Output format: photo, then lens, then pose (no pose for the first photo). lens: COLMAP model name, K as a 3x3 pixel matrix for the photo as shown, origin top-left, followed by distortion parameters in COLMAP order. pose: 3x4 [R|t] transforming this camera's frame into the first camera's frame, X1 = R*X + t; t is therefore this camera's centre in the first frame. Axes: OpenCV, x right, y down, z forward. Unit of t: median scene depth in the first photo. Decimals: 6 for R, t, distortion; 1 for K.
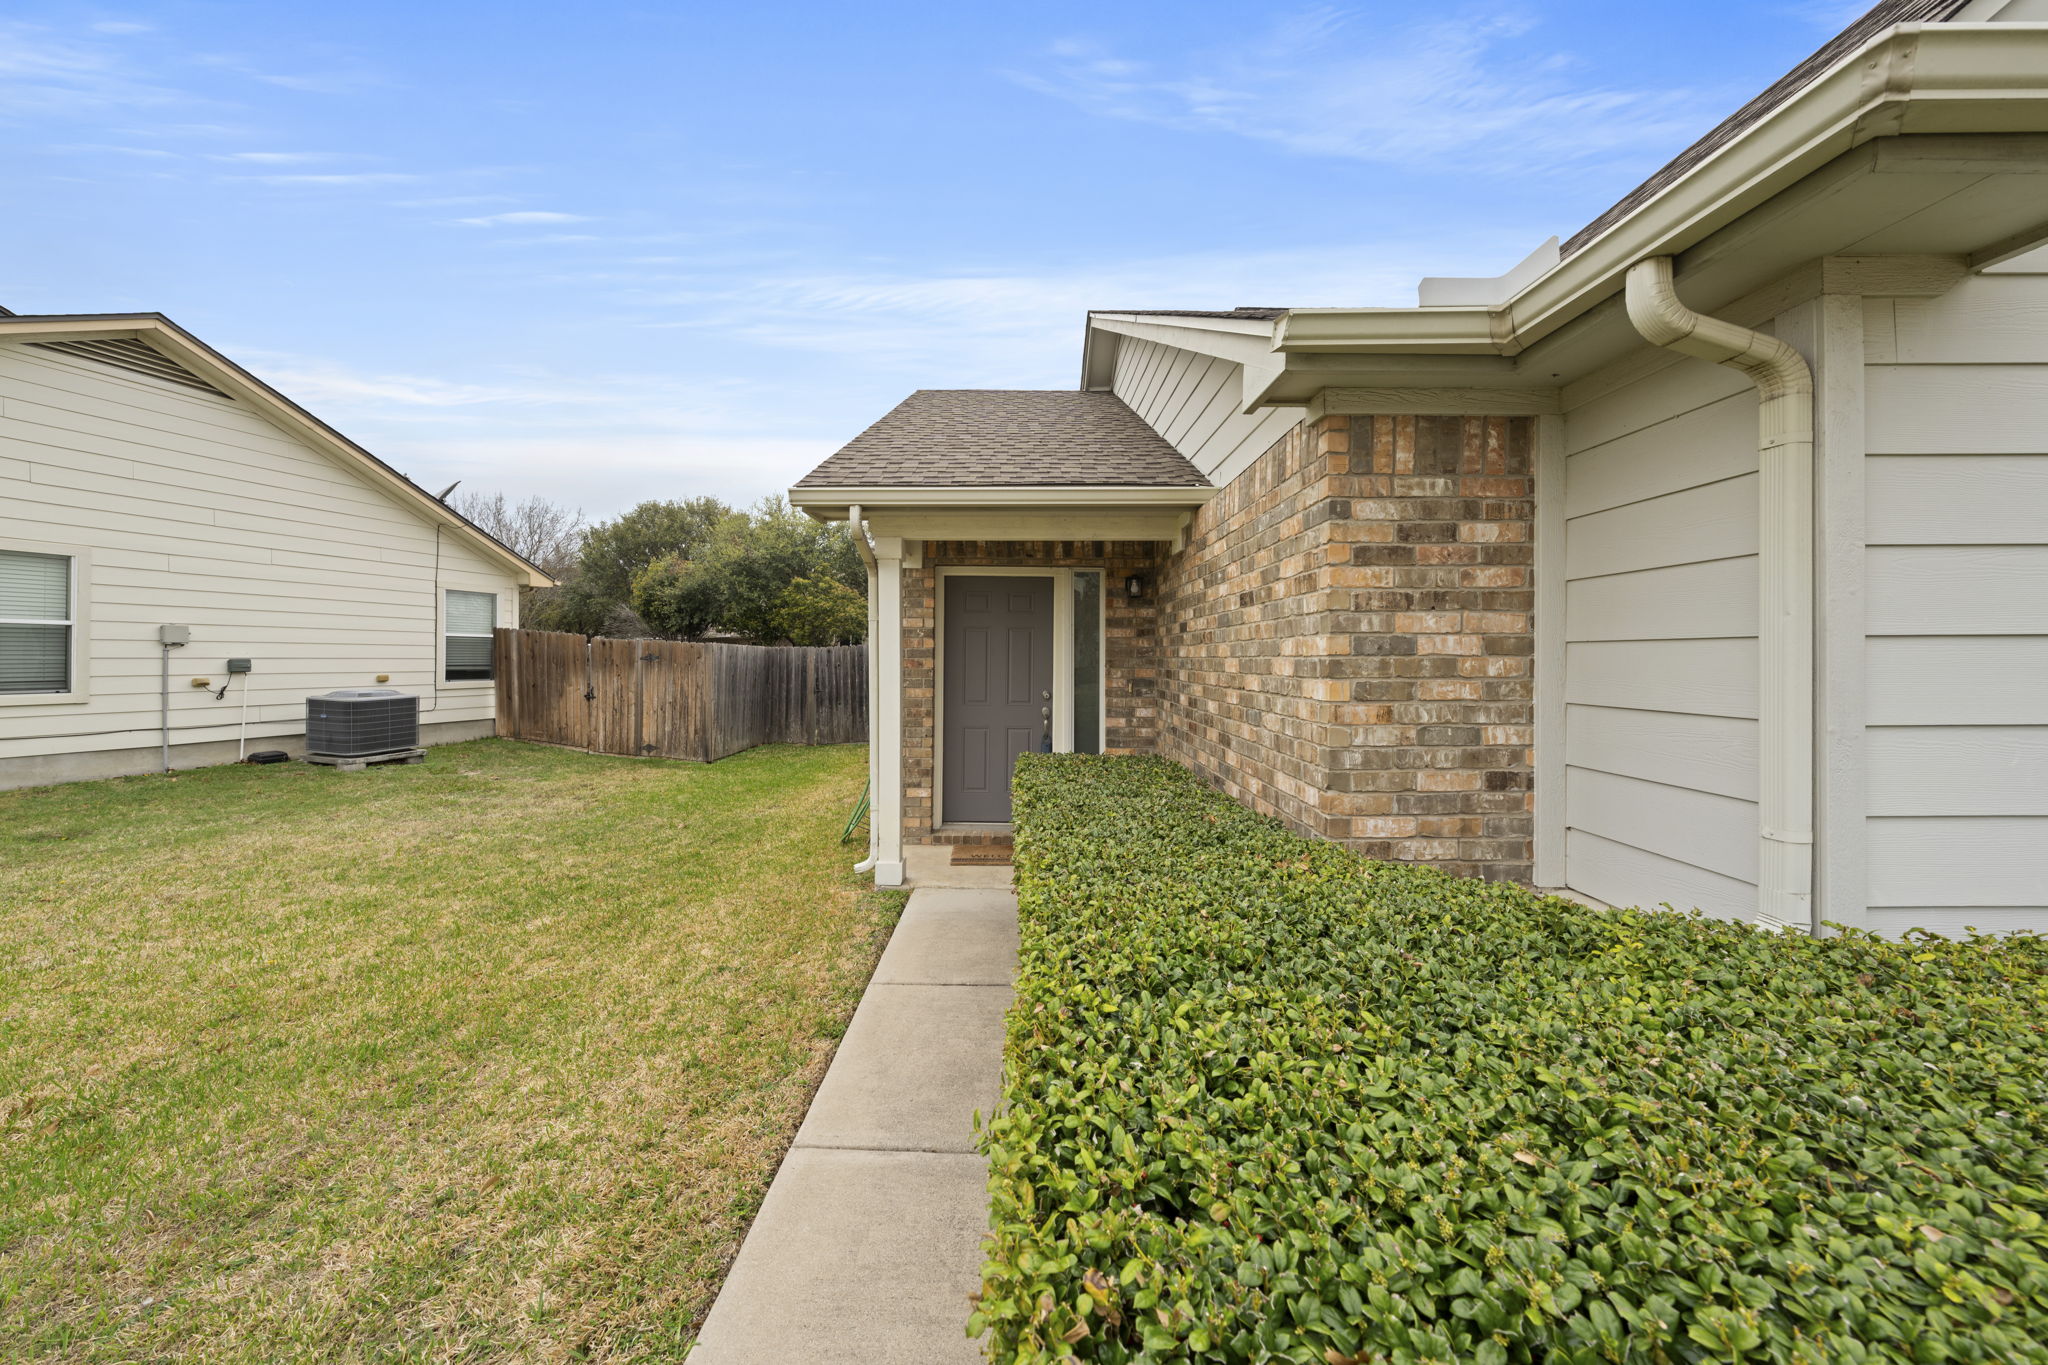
lens RADIAL K [[712.7, 0, 1018.9], [0, 712.7, 661.9], [0, 0, 1]] dist [-0.002433, 0.000171]
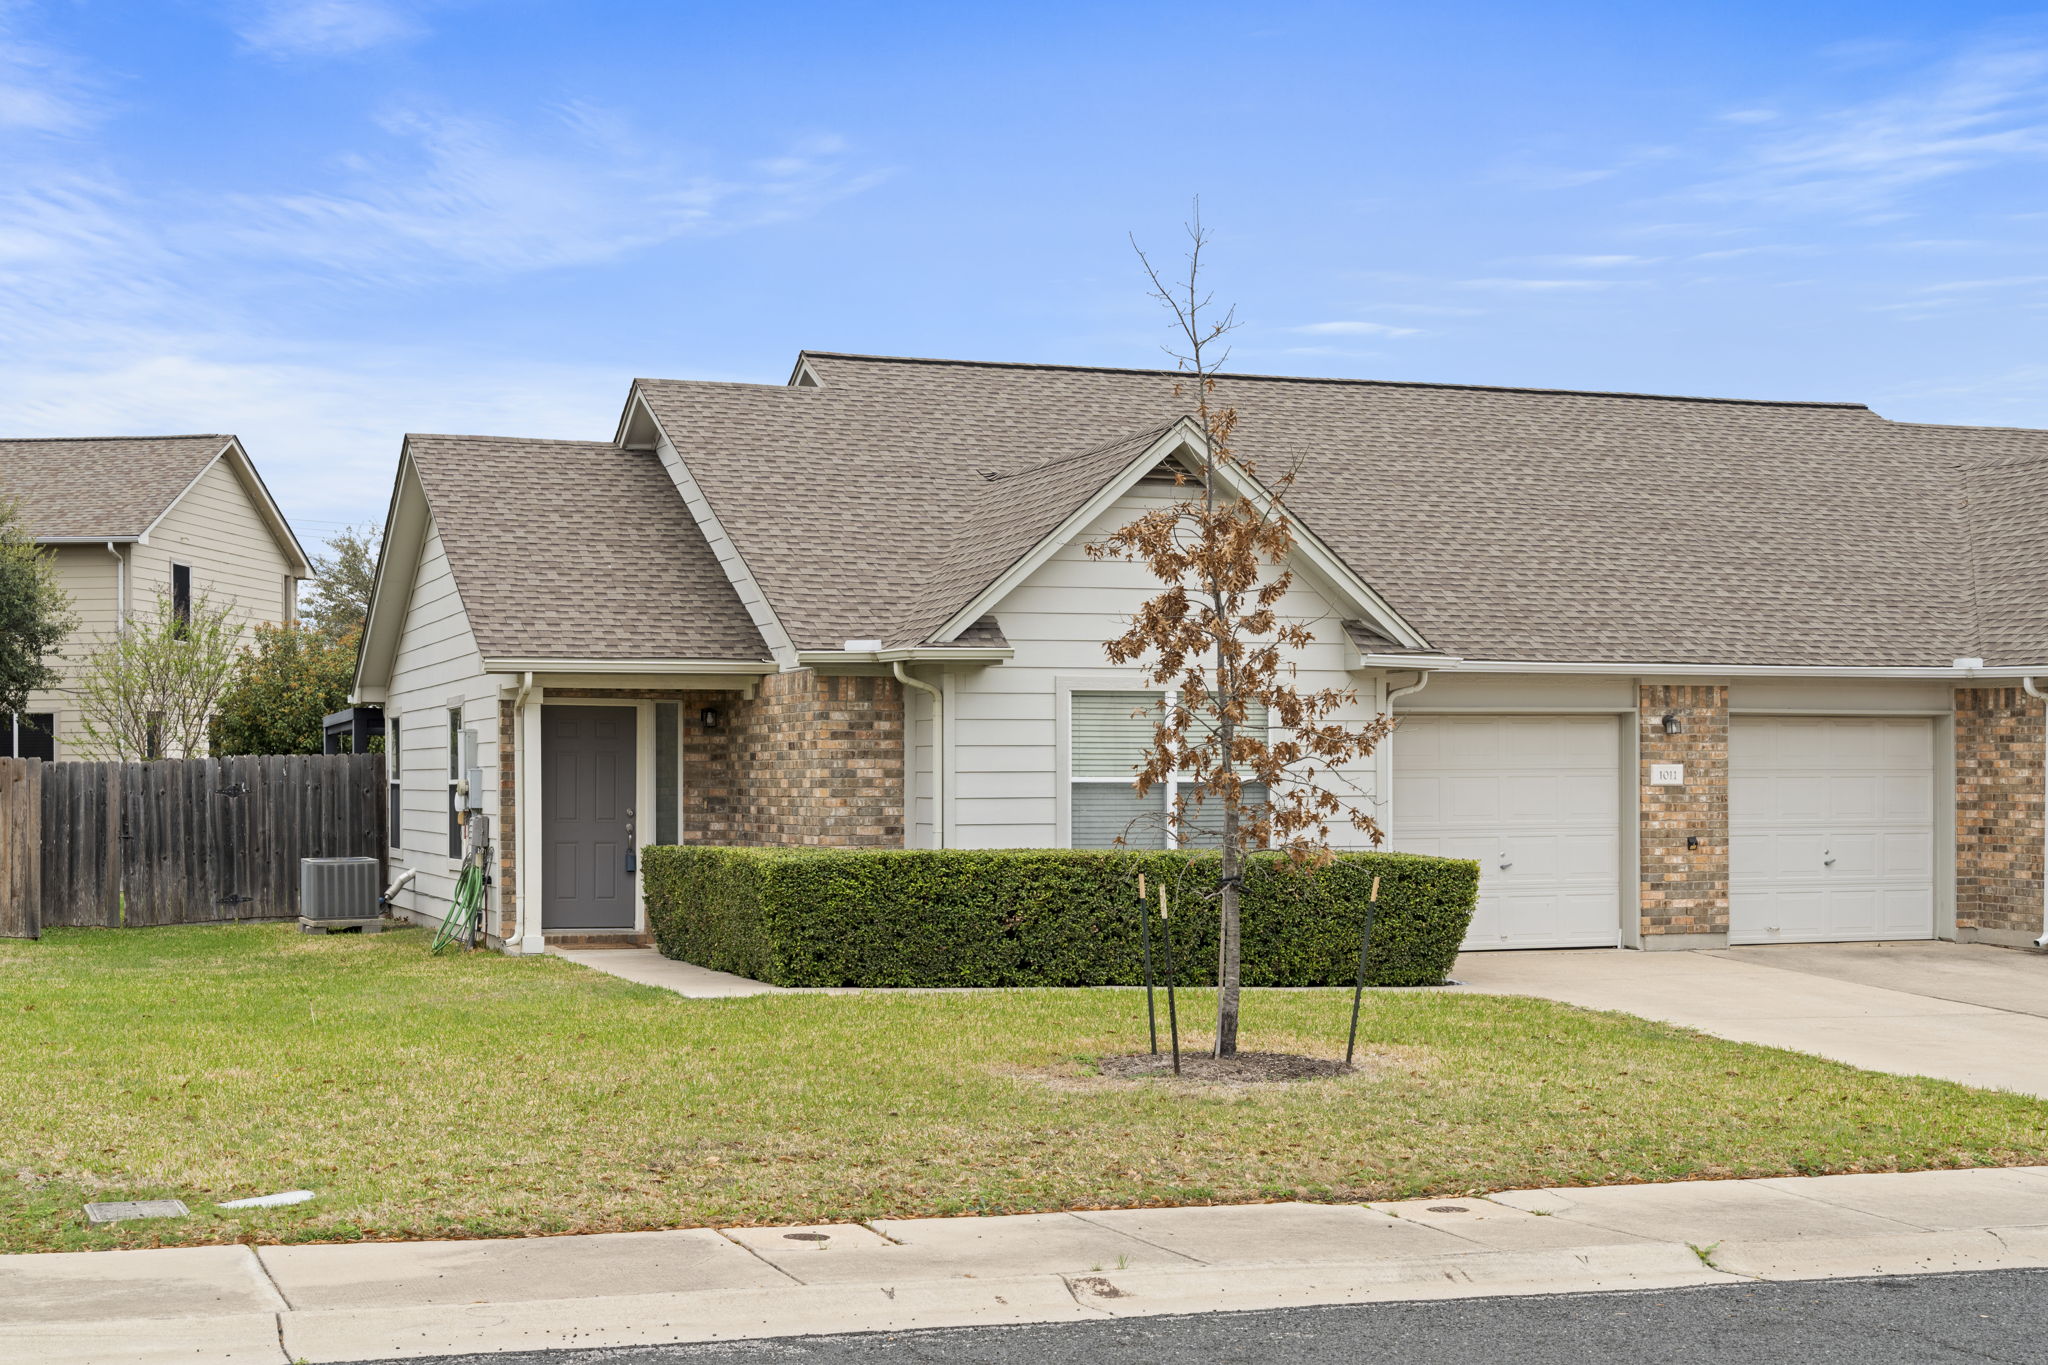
lens RADIAL K [[2947.9, 0, 1026.1], [0, 2947.9, 798.6], [0, 0, 1]] dist [-0.010741, 0.012800]
pose [[0.940853, -0.003071, 0.338800, -0.992012], [0.003079, 0.999995, 0.000514, 0.025570], [-0.338800, 0.000560, 0.940858, -3.740768]]
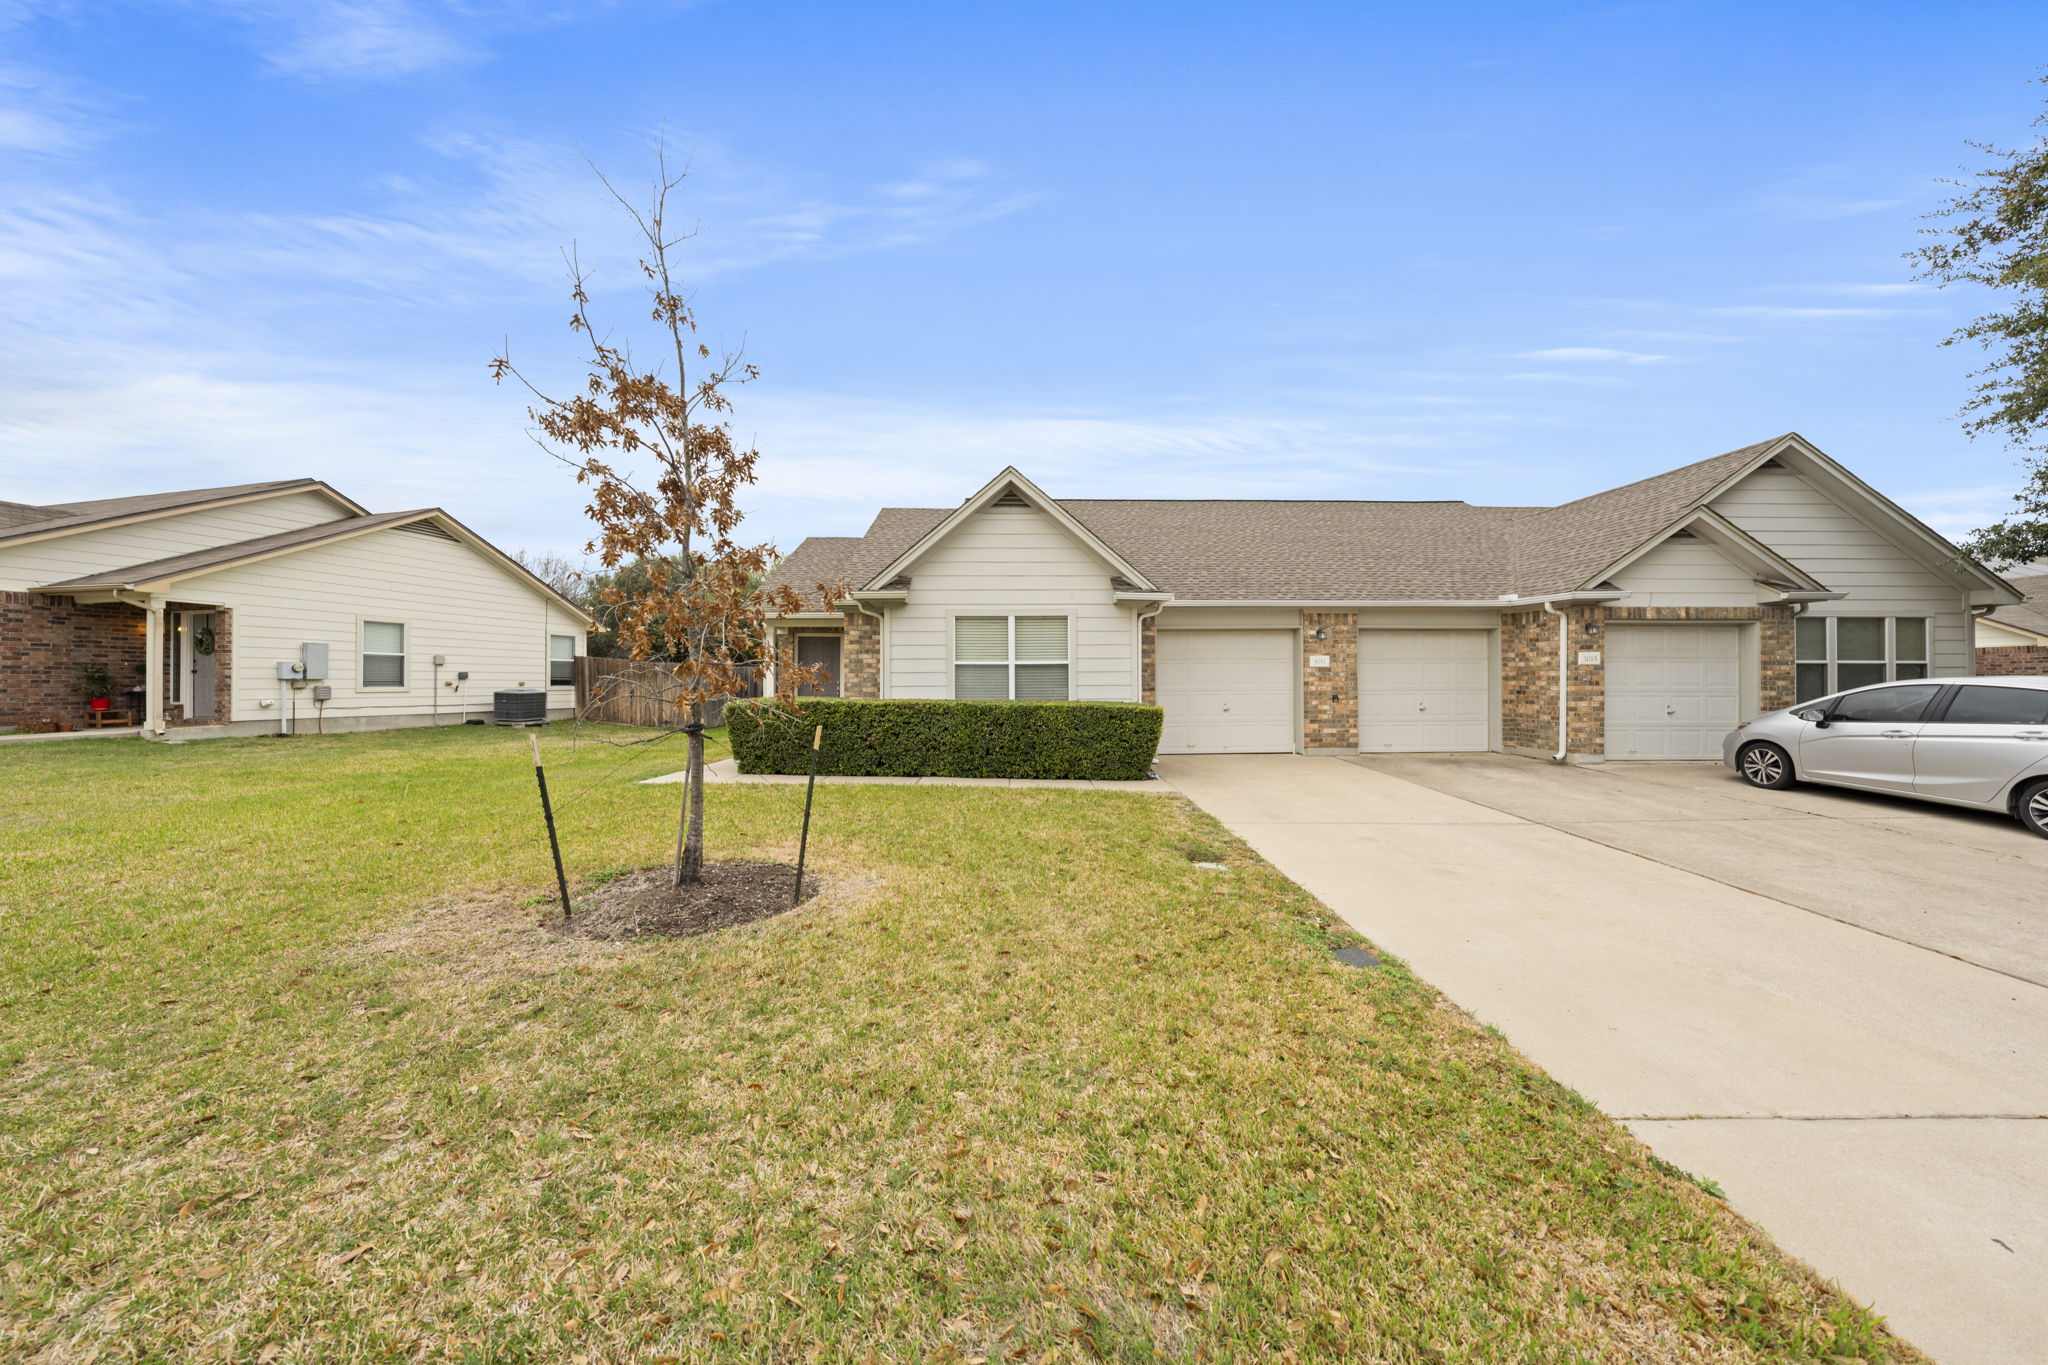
lens RADIAL K [[714.7, 0, 1024.0], [0, 714.7, 682.5], [0, 0, 1]] dist [-0.001609, -0.000166]
pose [[0.999389, -0.002257, 0.034868, 0.654507], [0.002524, 0.999968, -0.007615, 0.071014], [-0.034849, 0.007699, 0.999363, -1.699335]]
